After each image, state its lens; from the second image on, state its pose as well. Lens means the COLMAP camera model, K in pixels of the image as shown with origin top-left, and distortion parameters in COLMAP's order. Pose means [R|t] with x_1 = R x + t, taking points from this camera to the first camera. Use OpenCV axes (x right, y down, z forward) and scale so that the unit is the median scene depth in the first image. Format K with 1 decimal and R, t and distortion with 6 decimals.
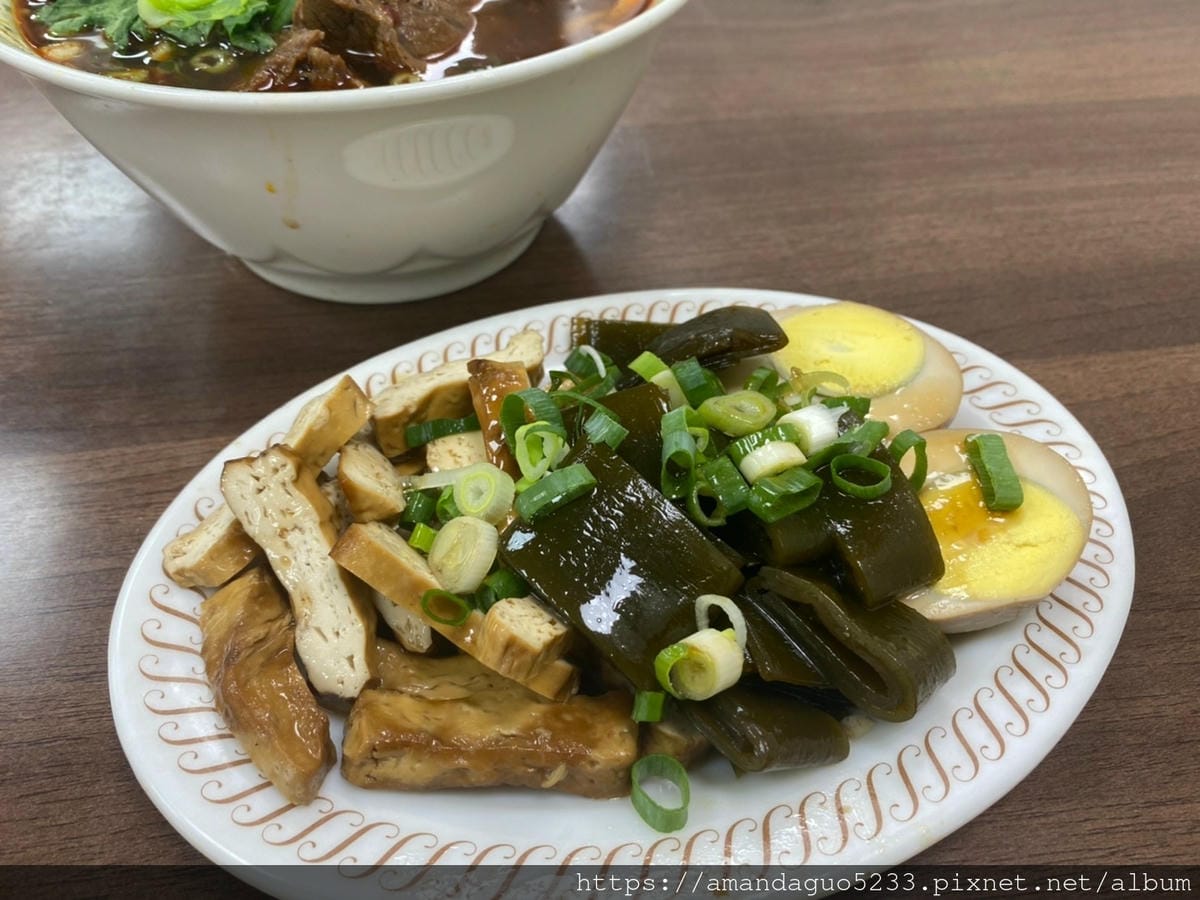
lens RADIAL K [[957.1, 0, 599.4], [0, 957.1, 452.9], [0, 0, 1]] dist [-0.013995, 0.008365]
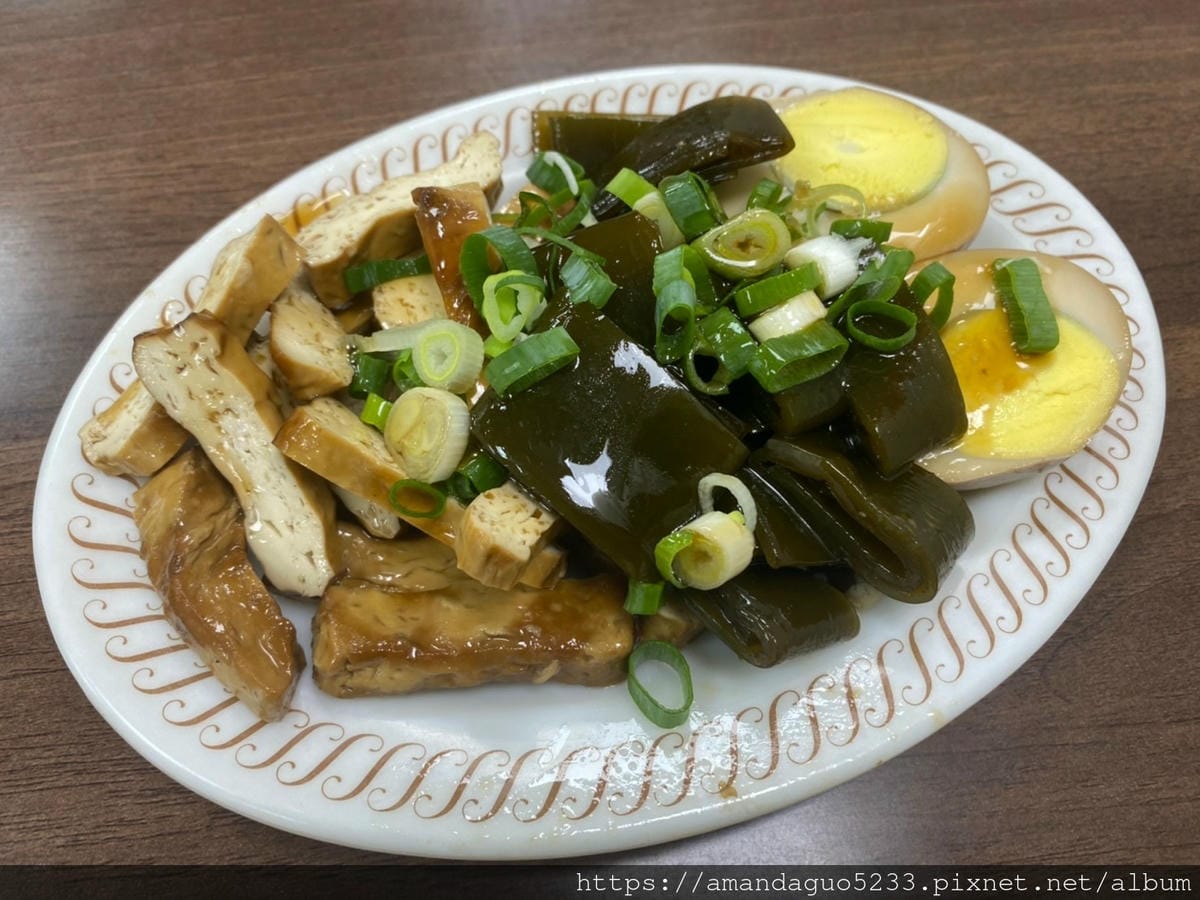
lens RADIAL K [[957.1, 0, 599.4], [0, 957.1, 452.9], [0, 0, 1]] dist [-0.013995, 0.008365]
pose [[0.998082, -0.040625, 0.046703, -0.027914], [0.026126, 0.960473, 0.277144, -0.112876], [-0.056116, -0.275392, 0.959693, 0.151144]]
